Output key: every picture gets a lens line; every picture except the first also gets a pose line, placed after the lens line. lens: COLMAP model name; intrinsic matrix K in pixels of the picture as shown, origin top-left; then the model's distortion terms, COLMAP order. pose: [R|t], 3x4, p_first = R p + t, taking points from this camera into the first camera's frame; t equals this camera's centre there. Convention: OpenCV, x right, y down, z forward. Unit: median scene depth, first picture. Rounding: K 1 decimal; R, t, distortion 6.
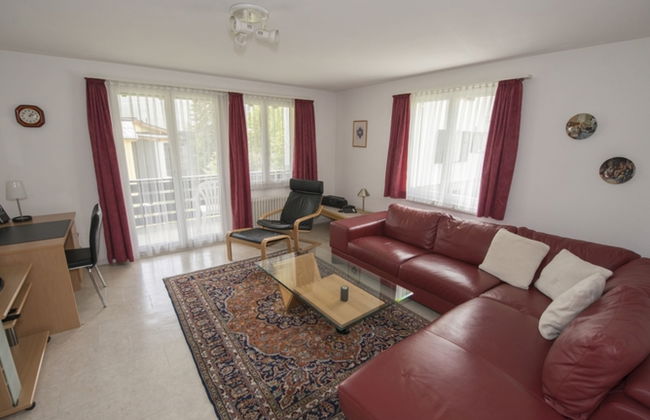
lens RADIAL K [[291.3, 0, 322.8], [0, 291.3, 209.0], [0, 0, 1]] dist [-0.014232, 0.000083]
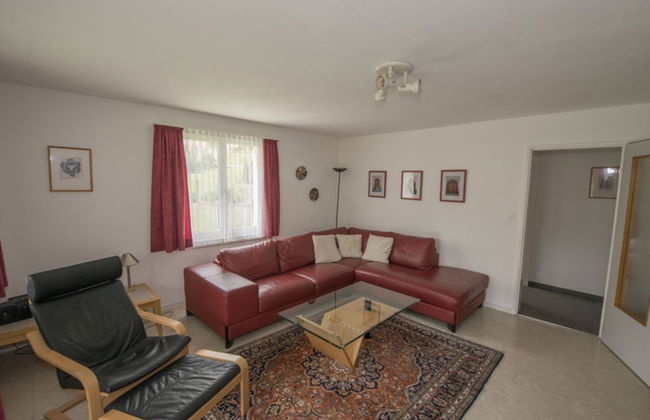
lens RADIAL K [[291.3, 0, 324.6], [0, 291.3, 212.3], [0, 0, 1]] dist [-0.014232, 0.000083]
pose [[-0.139606, -0.130605, 0.981556, -0.821627], [0.206131, 0.965714, 0.157815, -0.255494], [-0.968514, 0.224361, -0.107898, 0.927107]]
